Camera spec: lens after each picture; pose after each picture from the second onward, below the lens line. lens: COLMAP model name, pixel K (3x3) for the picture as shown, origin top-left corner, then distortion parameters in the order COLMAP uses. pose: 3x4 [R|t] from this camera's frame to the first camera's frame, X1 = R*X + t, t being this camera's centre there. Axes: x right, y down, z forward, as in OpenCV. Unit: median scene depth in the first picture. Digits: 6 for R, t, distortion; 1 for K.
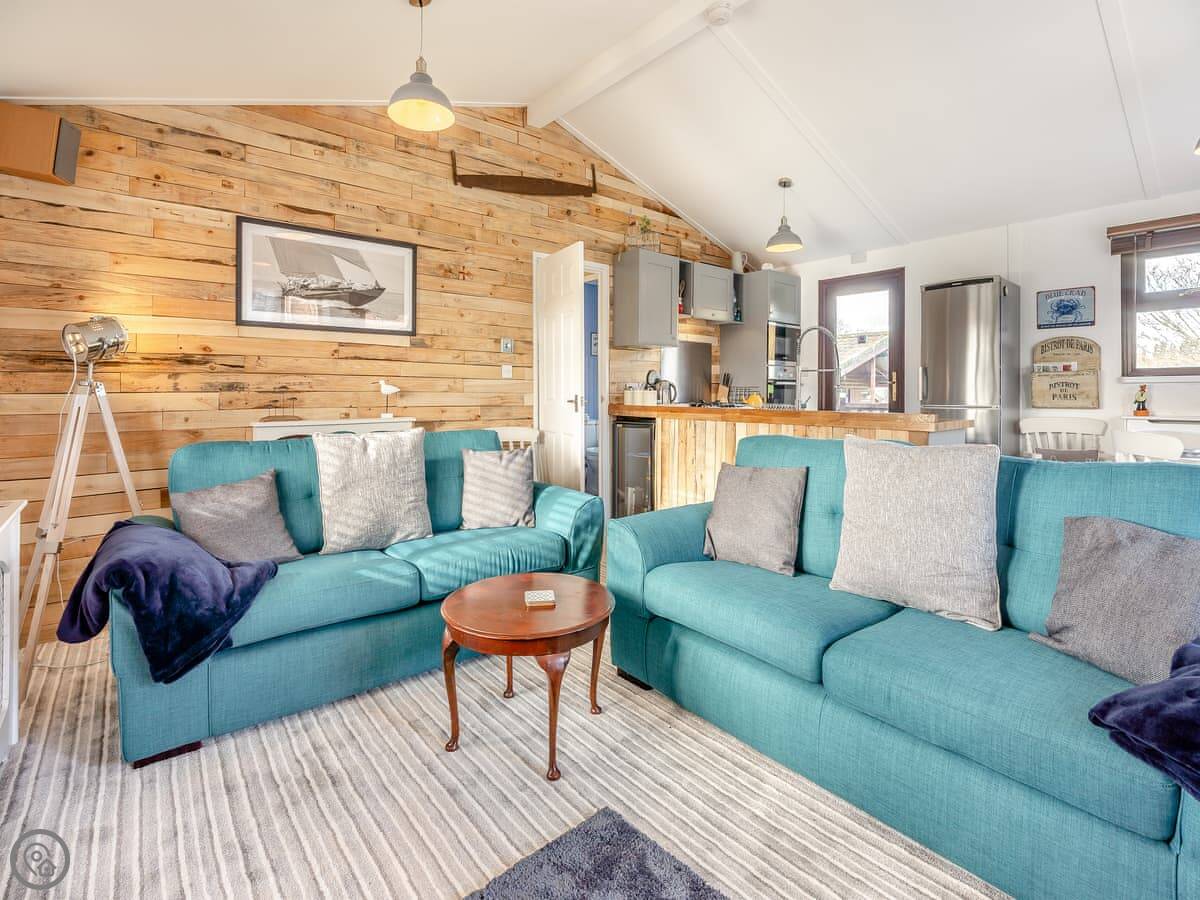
lens RADIAL K [[578.8, 0, 621.6], [0, 578.8, 392.2], [0, 0, 1]] dist [-0.021679, 0.002418]
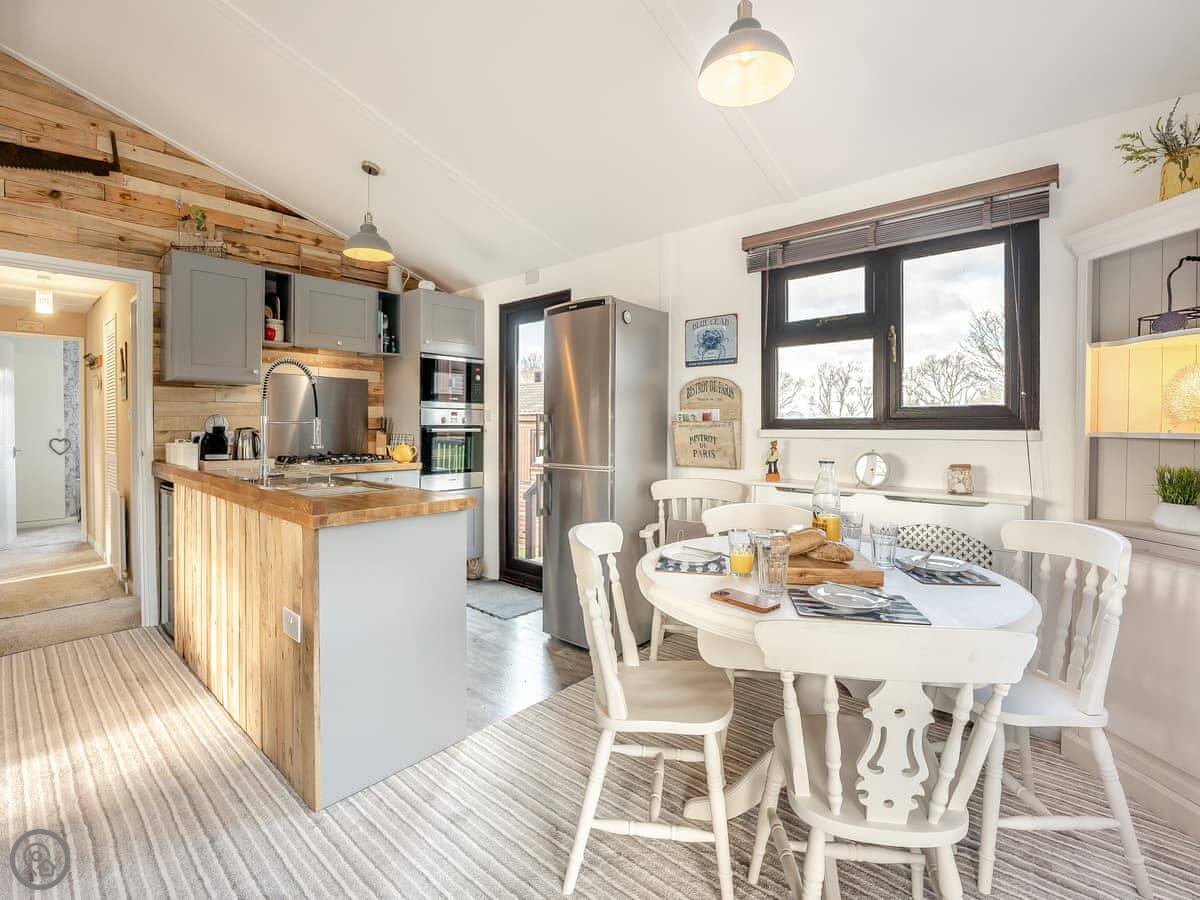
lens RADIAL K [[553.6, 0, 623.7], [0, 553.6, 437.5], [0, 0, 1]] dist [-0.022666, 0.000538]
pose [[0.990132, 0.000556, 0.140140, 0.567339], [-0.003803, 0.999731, 0.022897, -0.031554], [-0.140089, -0.023204, 0.989867, 0.263334]]
